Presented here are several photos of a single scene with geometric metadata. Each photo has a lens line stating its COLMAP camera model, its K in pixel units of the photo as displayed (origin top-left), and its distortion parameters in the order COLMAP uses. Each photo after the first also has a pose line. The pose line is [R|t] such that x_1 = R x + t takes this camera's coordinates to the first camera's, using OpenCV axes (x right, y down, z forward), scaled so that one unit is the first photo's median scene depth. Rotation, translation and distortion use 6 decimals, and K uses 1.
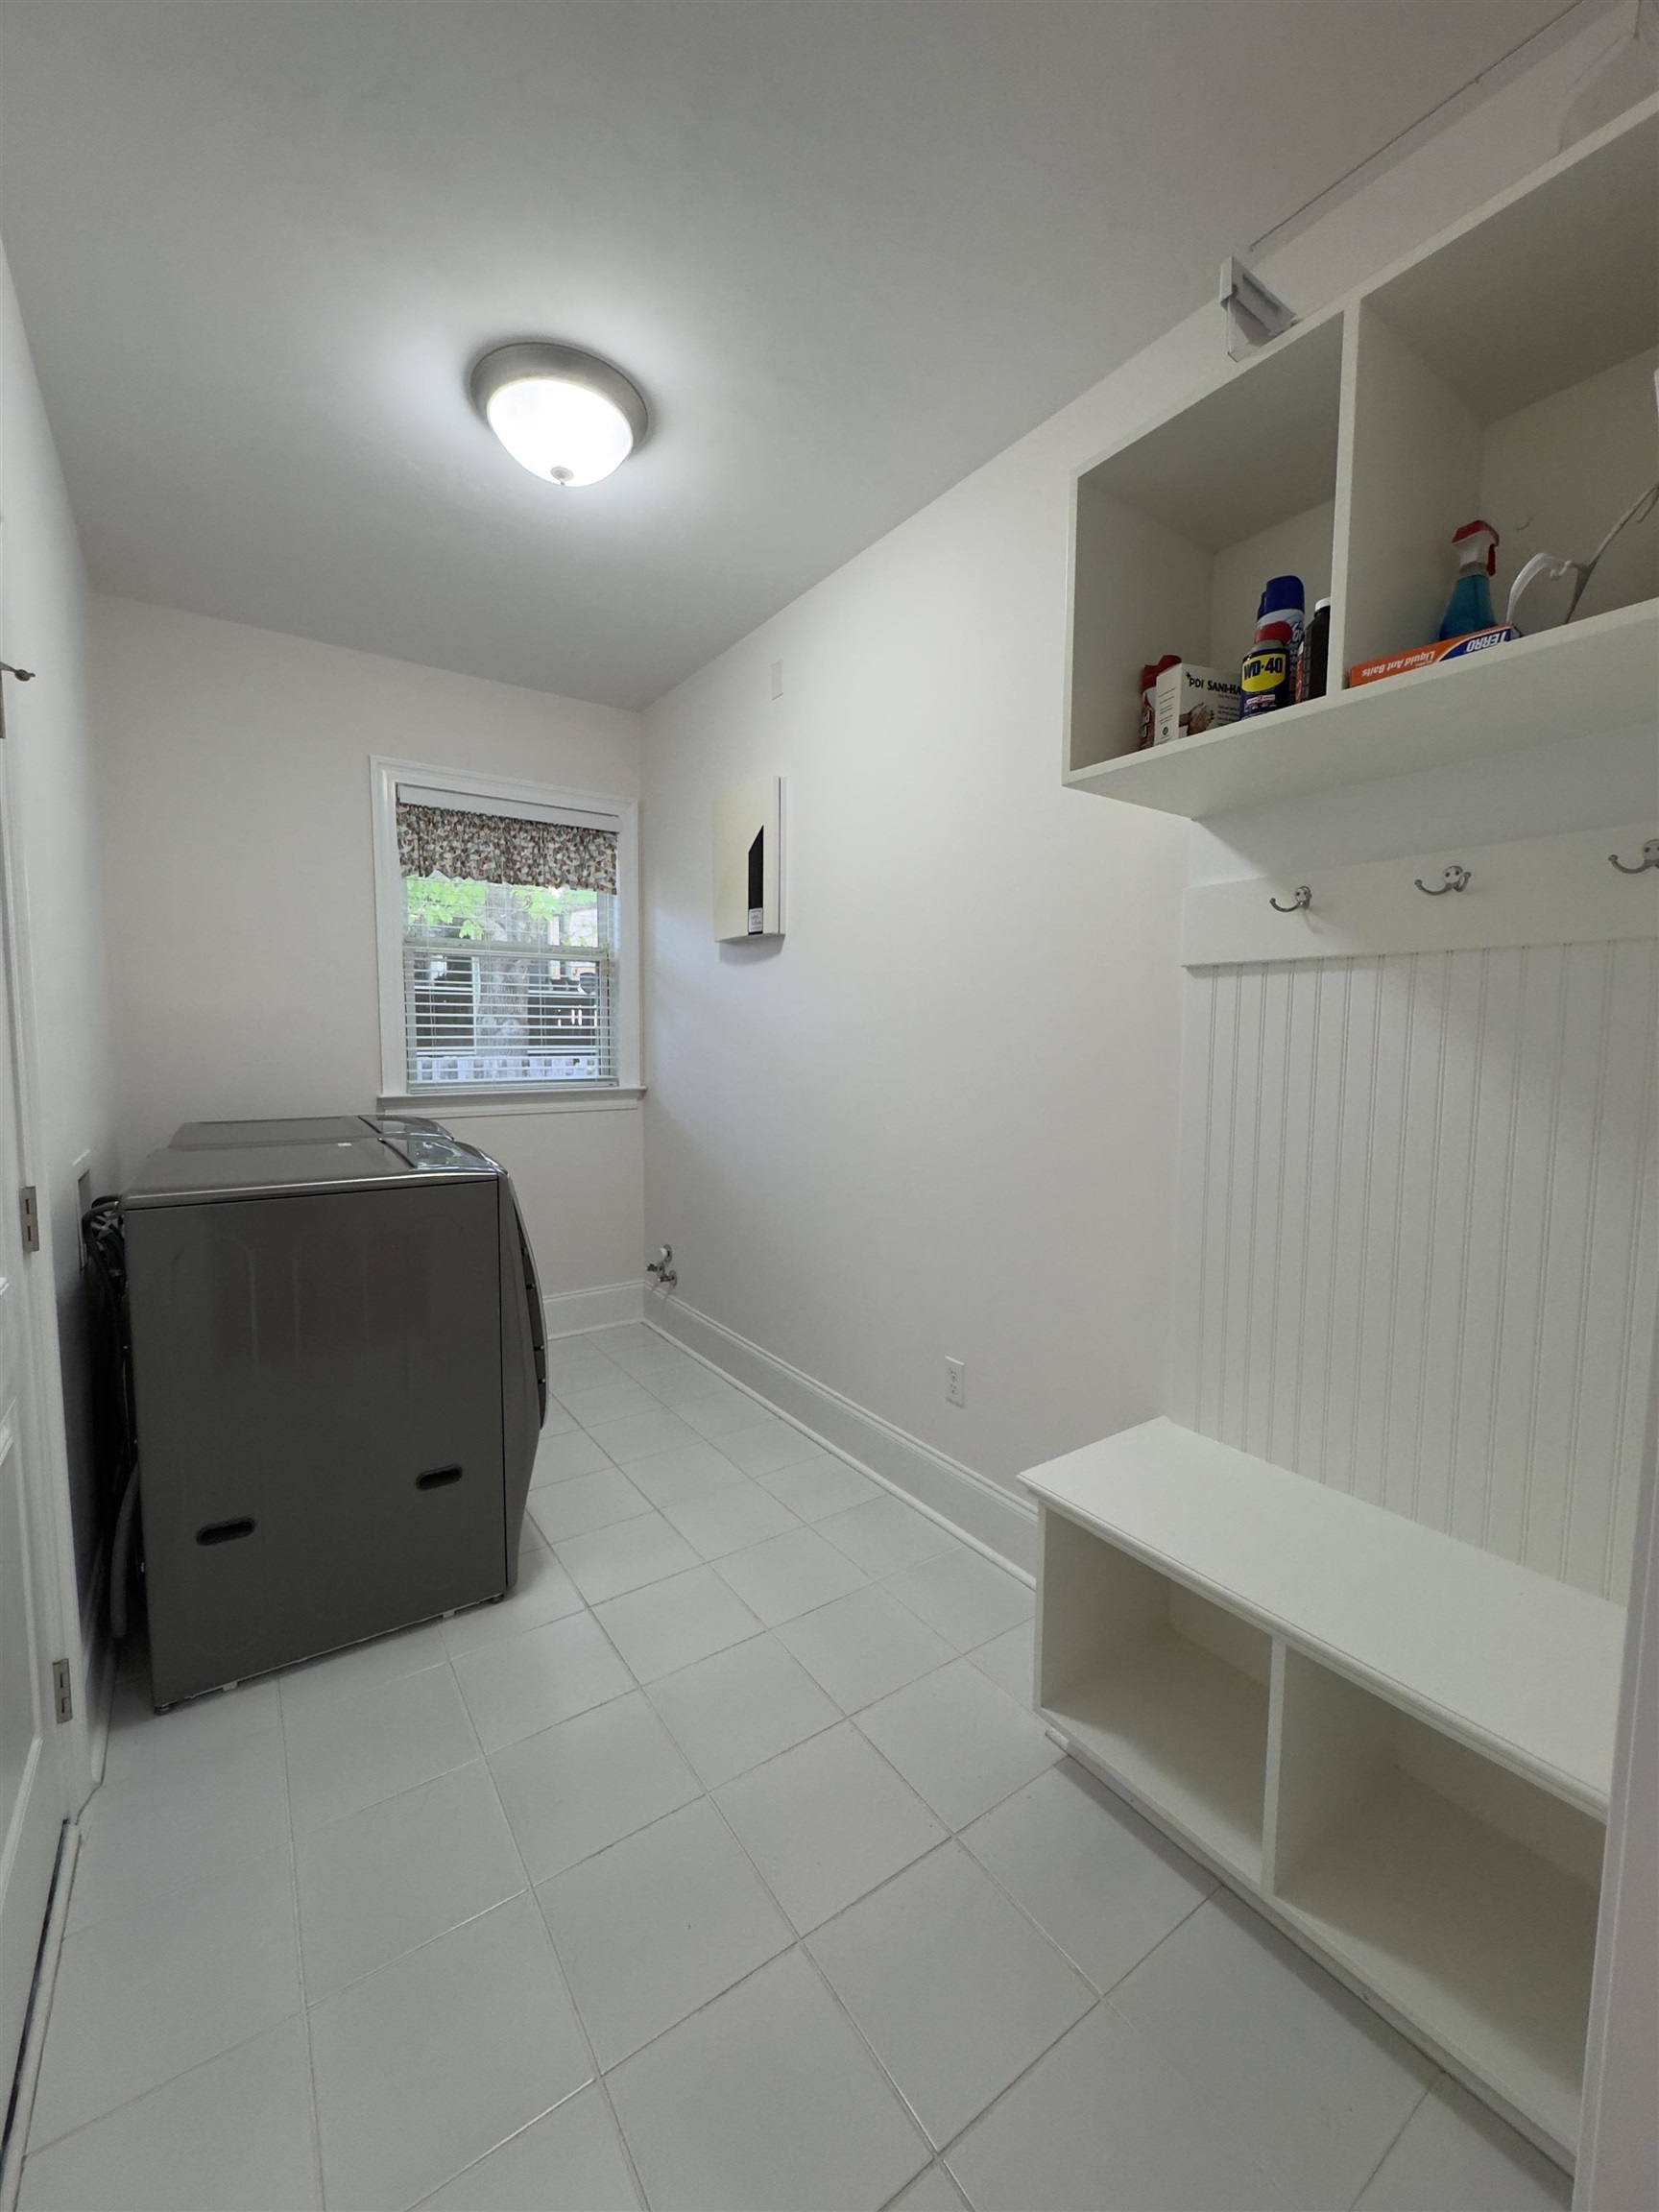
lens RADIAL K [[883.6, 0, 829.5], [0, 883.6, 1106.0], [0, 0, 1]] dist [-0.002806, -0.000055]
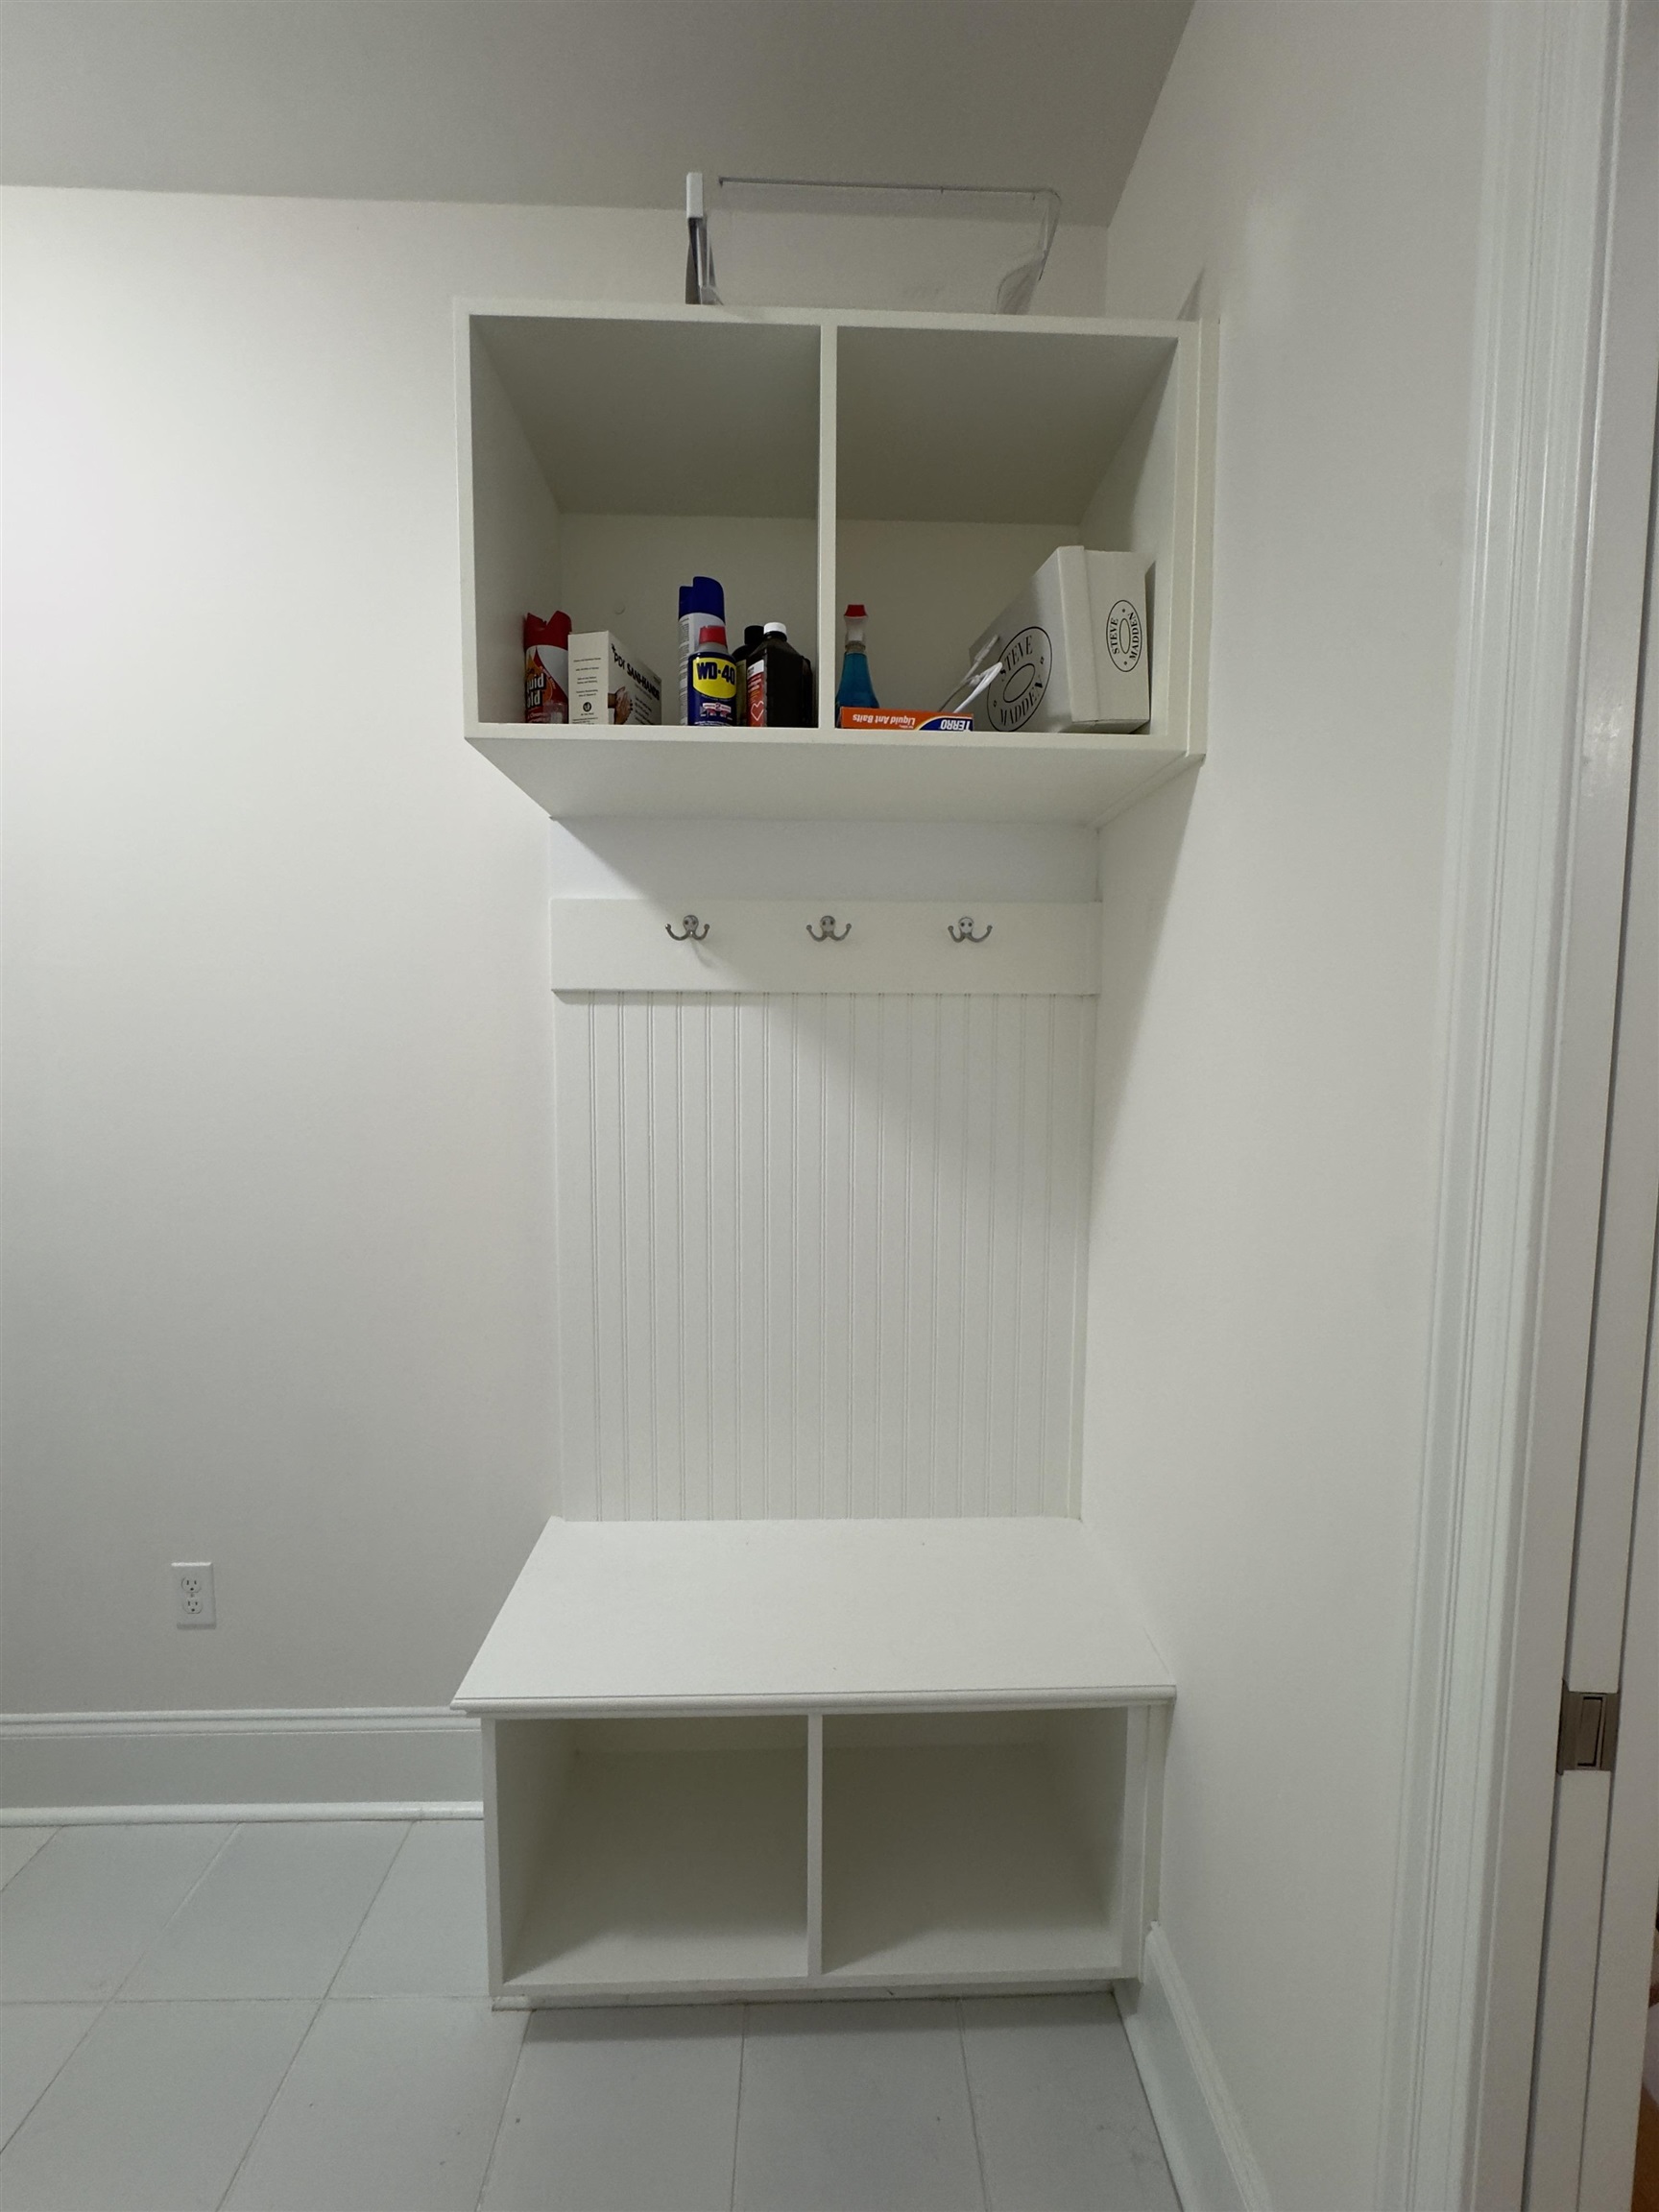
lens RADIAL K [[883.6, 0, 829.5], [0, 883.6, 1106.0], [0, 0, 1]] dist [-0.002806, -0.000055]
pose [[0.546837, -0.066240, 0.834615, -0.259015], [0.065174, 0.997208, 0.036443, -0.093016], [-0.834699, 0.034467, 0.549627, 0.485611]]
